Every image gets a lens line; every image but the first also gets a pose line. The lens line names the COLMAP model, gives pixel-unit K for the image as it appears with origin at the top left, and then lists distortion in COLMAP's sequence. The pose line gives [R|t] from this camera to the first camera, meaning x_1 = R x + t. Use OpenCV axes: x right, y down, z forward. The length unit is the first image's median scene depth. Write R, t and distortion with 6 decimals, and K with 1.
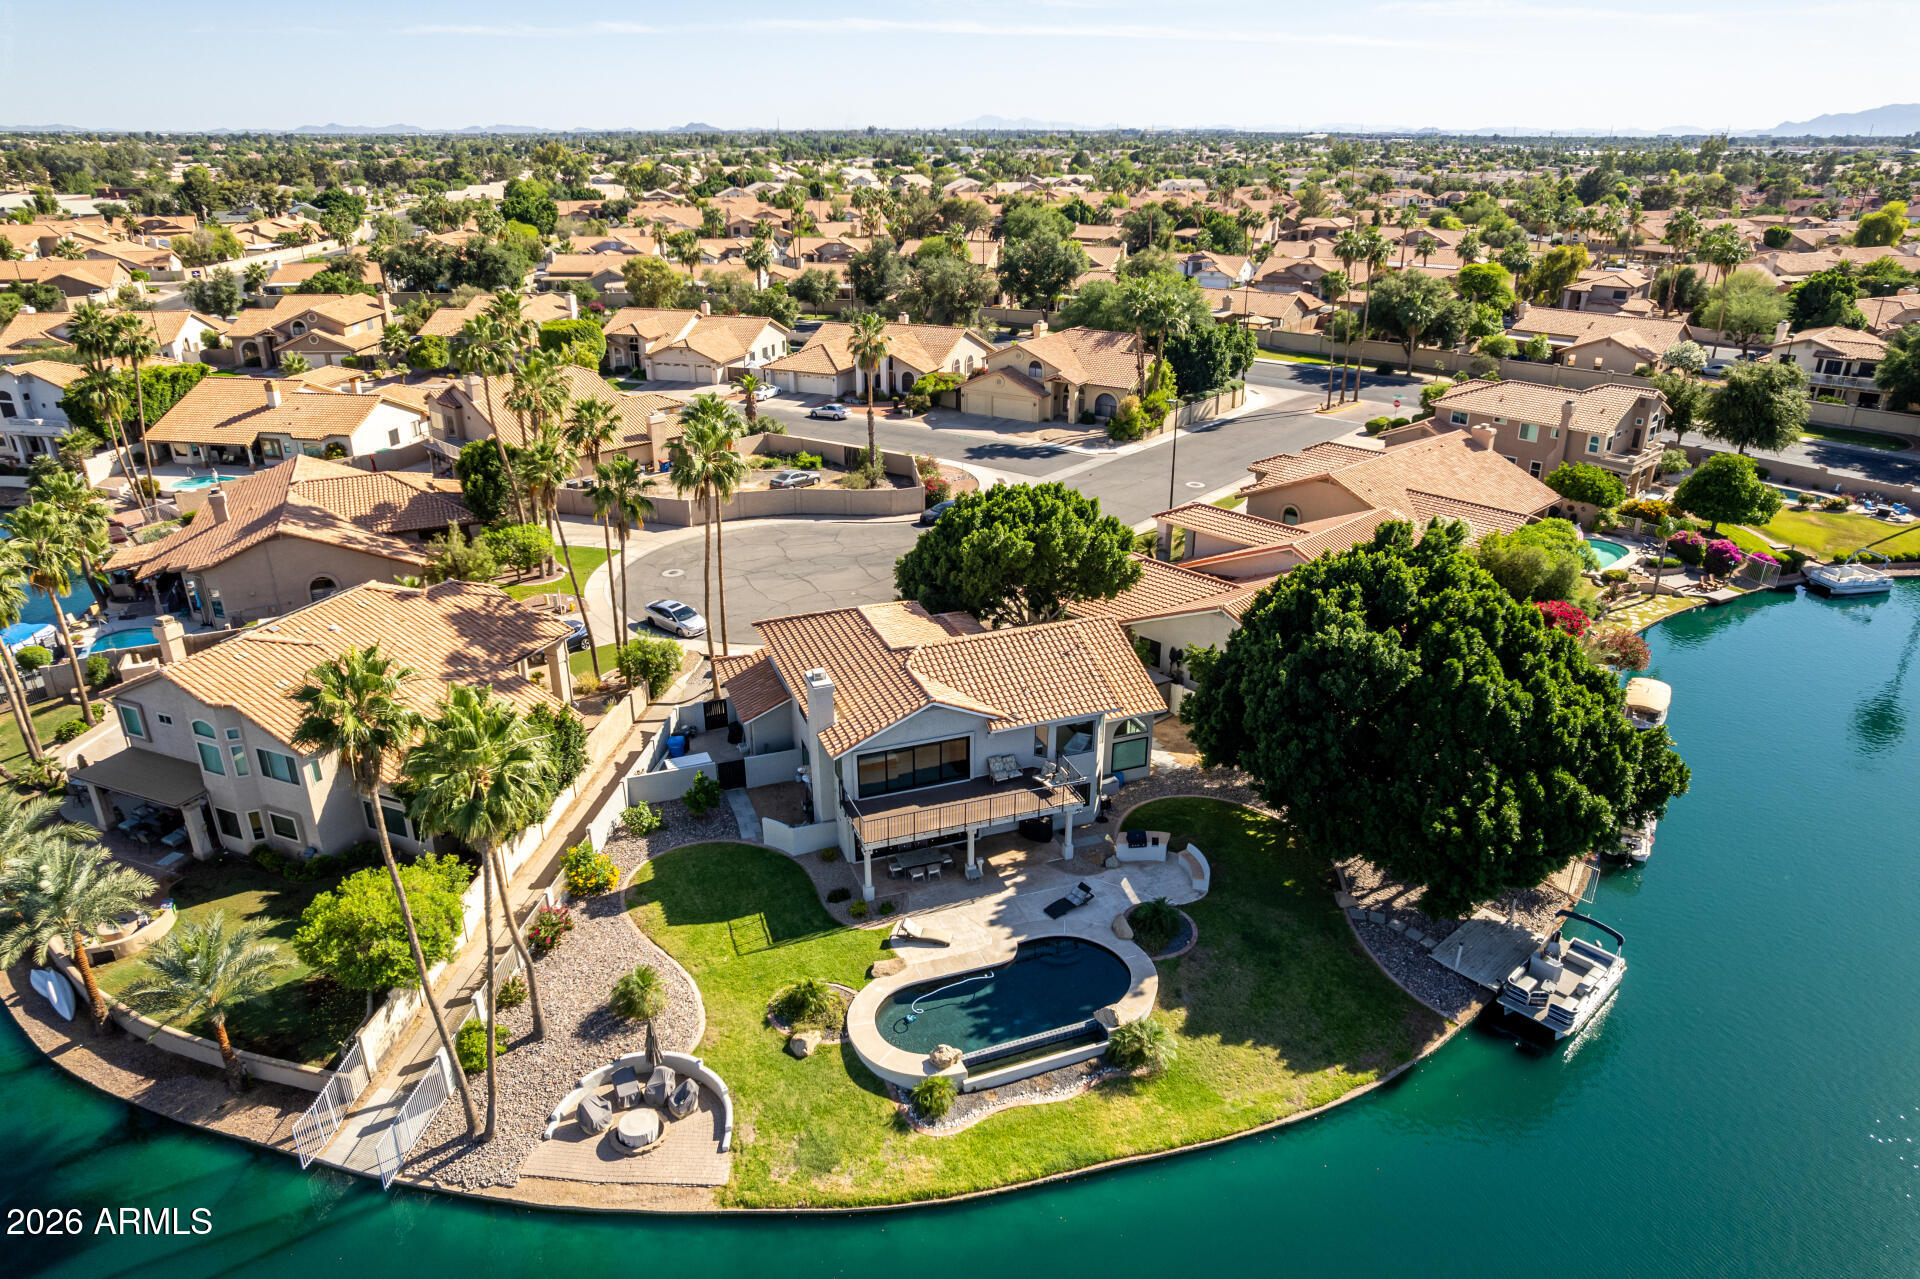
lens RADIAL K [[1204.0, 0, 922.7], [0, 1204.0, 633.8], [0, 0, 1]] dist [-0.058237, 0.043227]
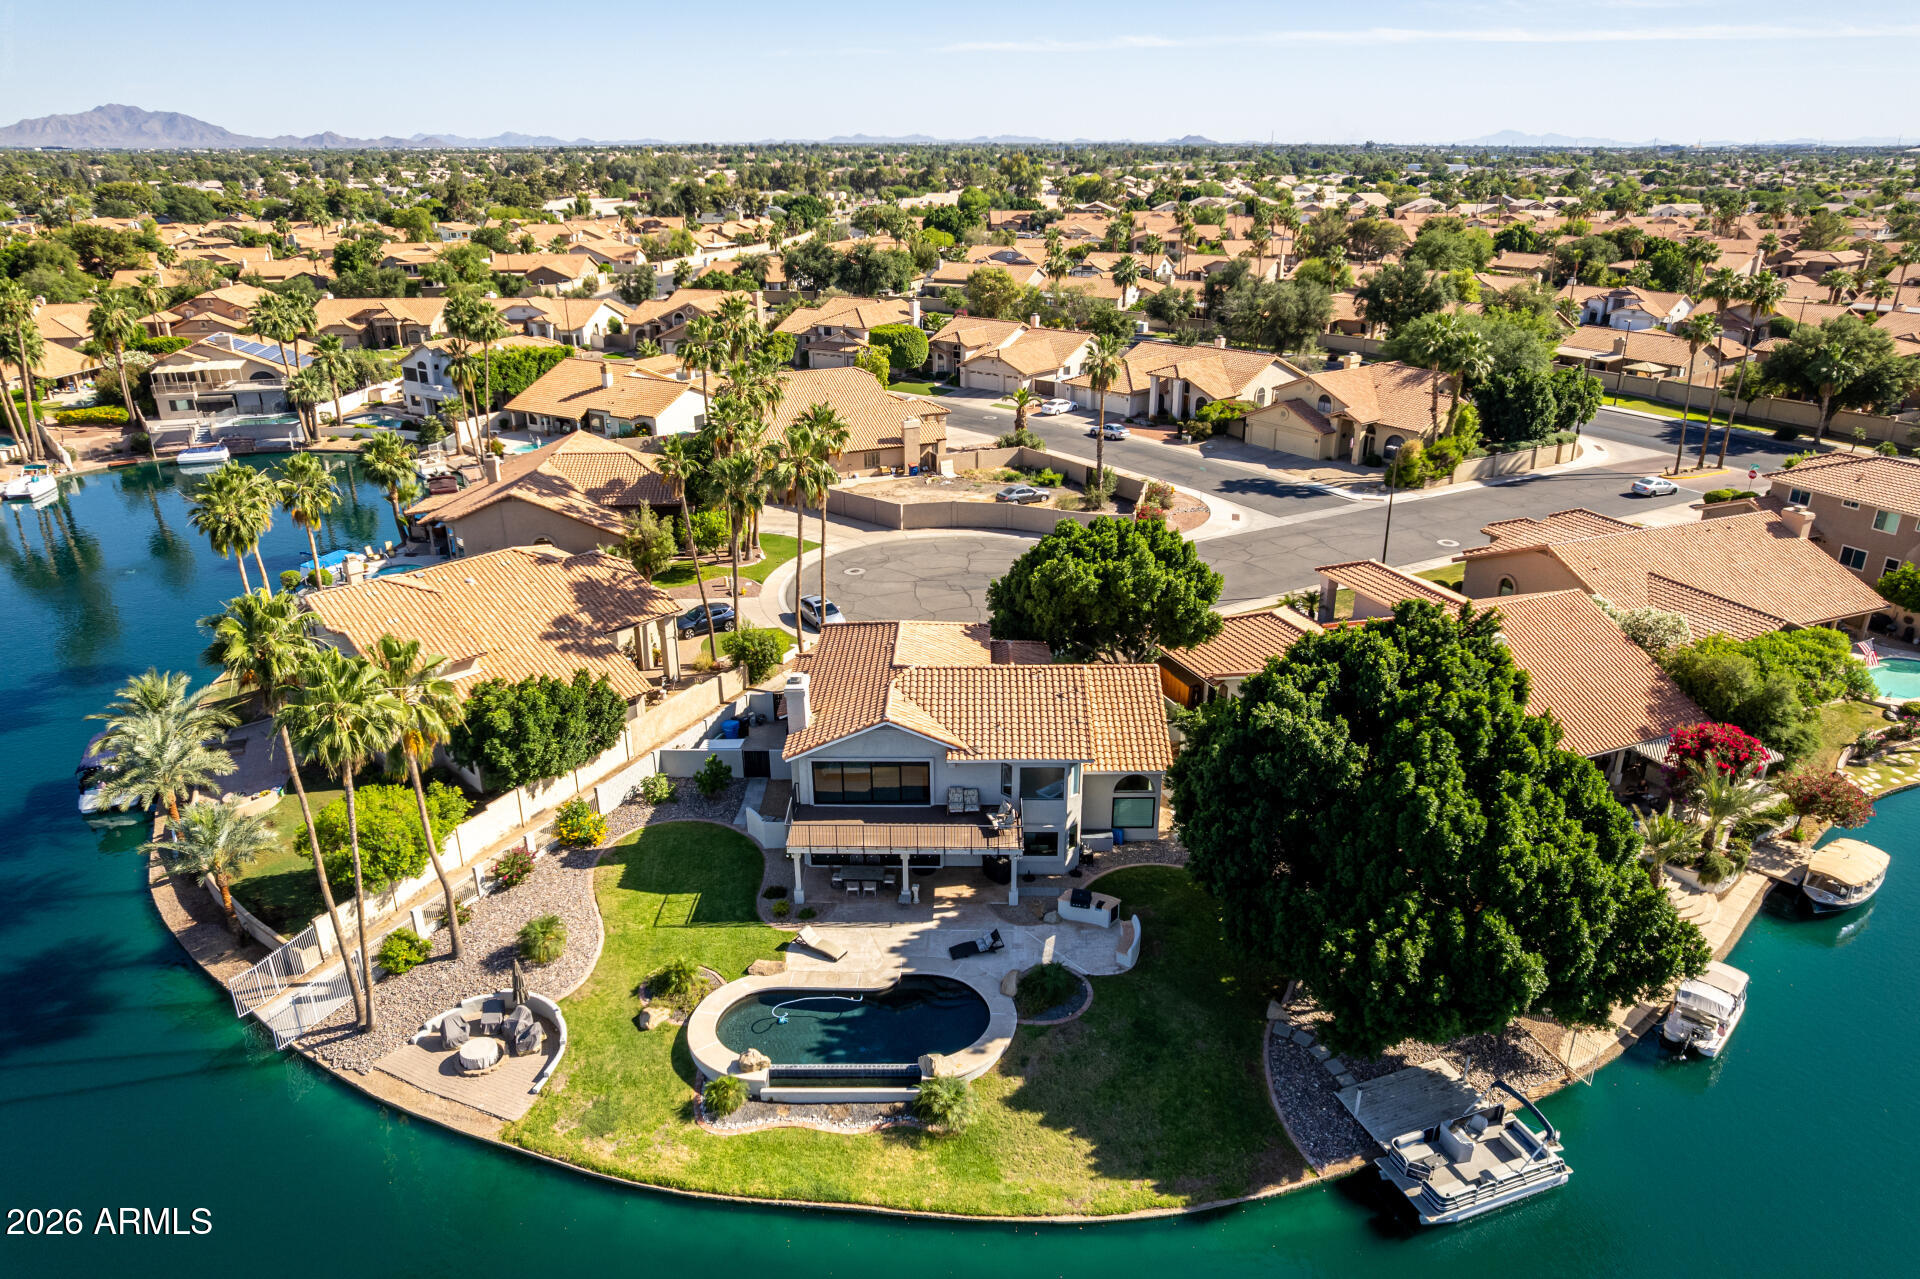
lens RADIAL K [[1204.0, 0, 943.6], [0, 1204.0, 640.9], [0, 0, 1]] dist [-0.058237, 0.043227]
pose [[0.936664, 0.132962, -0.324008, 0.369053], [-0.134396, 0.990763, 0.018054, -0.034706], [0.323415, 0.026635, 0.945882, 0.062810]]
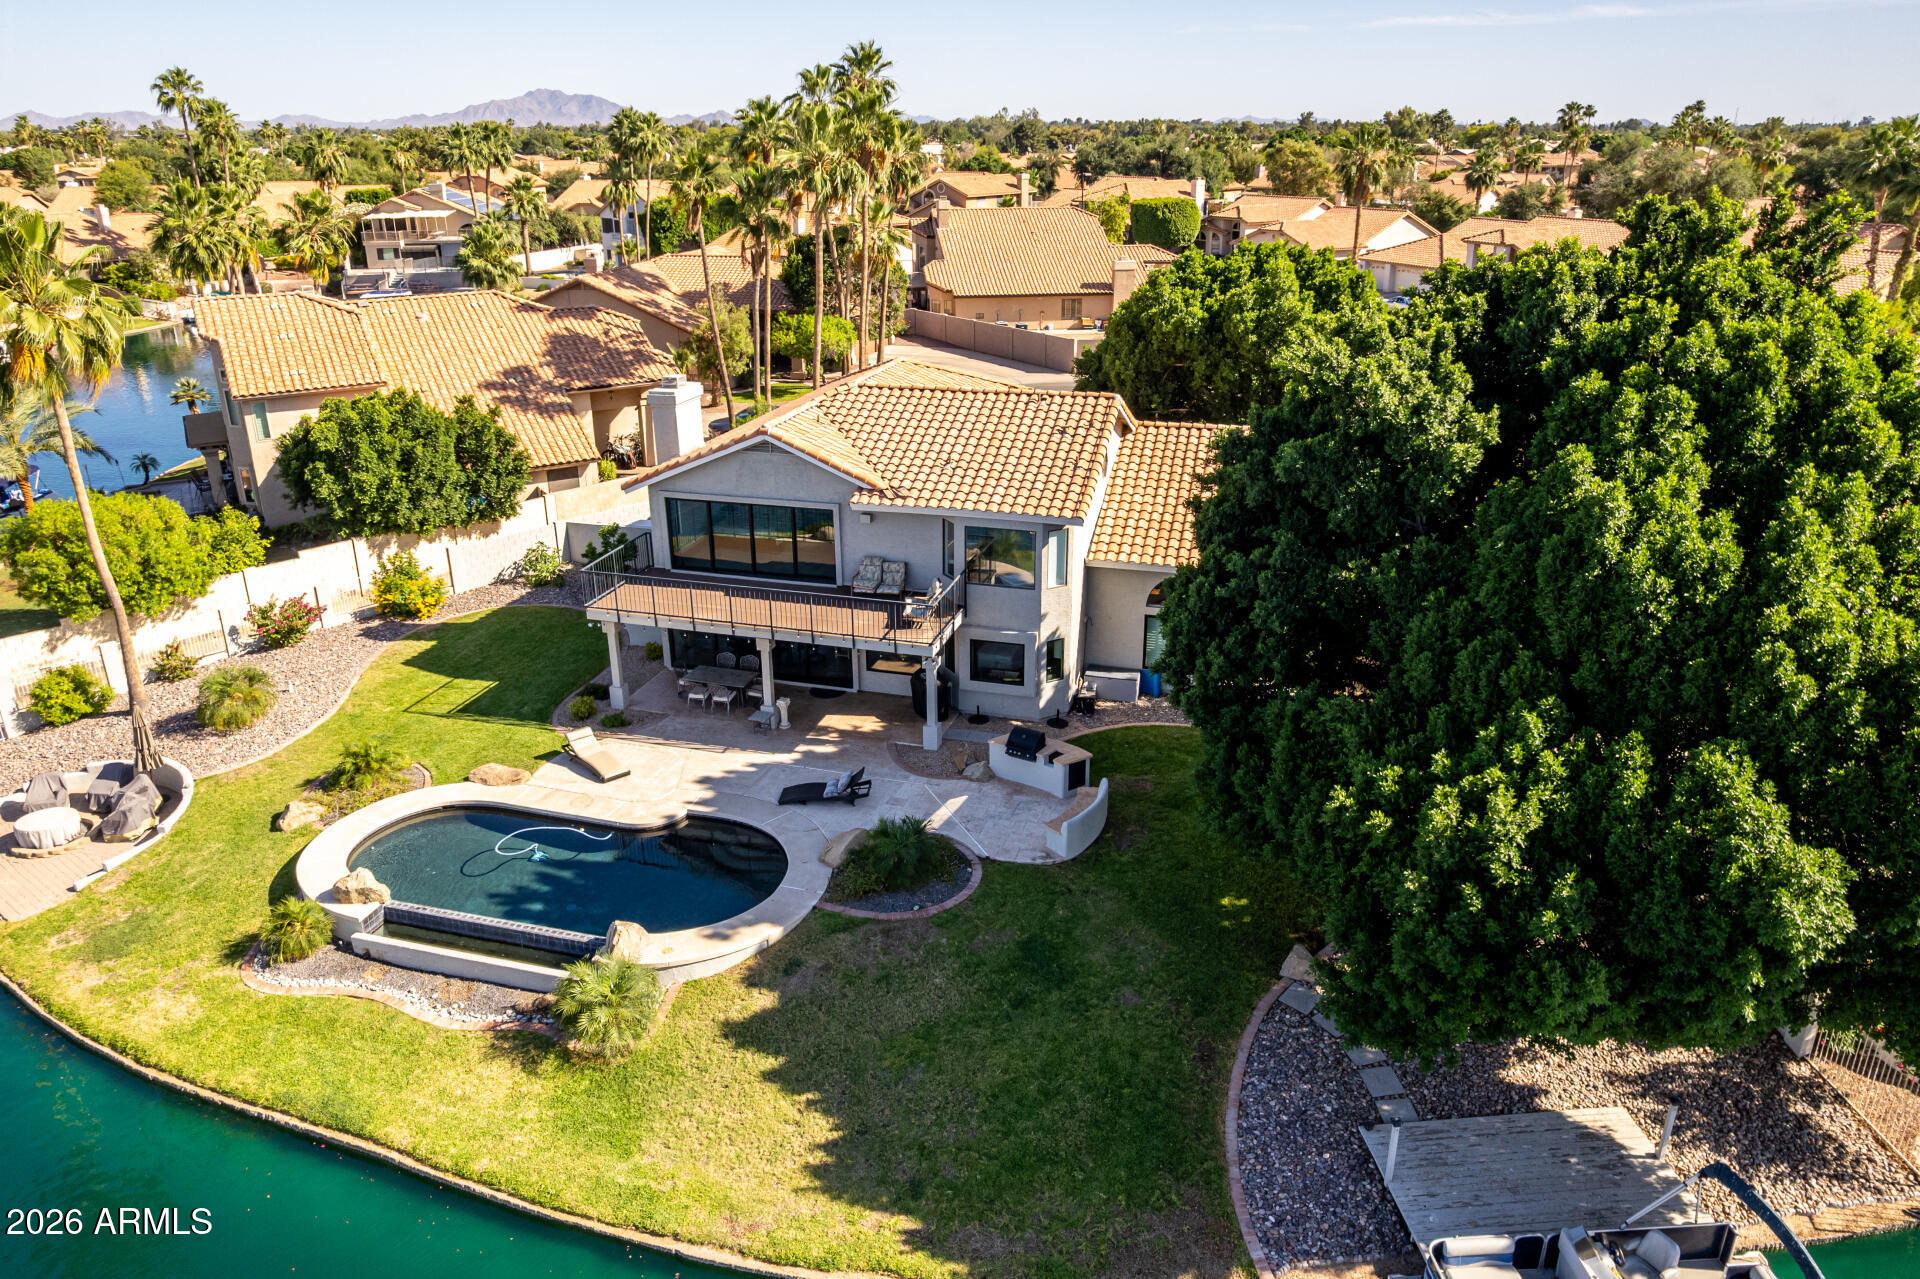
lens RADIAL K [[1292.4, 0, 962.2], [0, 1292.4, 626.8], [0, 0, 1]] dist [-0.059782, 0.047247]
pose [[0.812175, 0.214575, -0.542520, 0.484073], [-0.225346, 0.973119, 0.047531, 0.099083], [0.538136, 0.083651, 0.838697, 0.491399]]
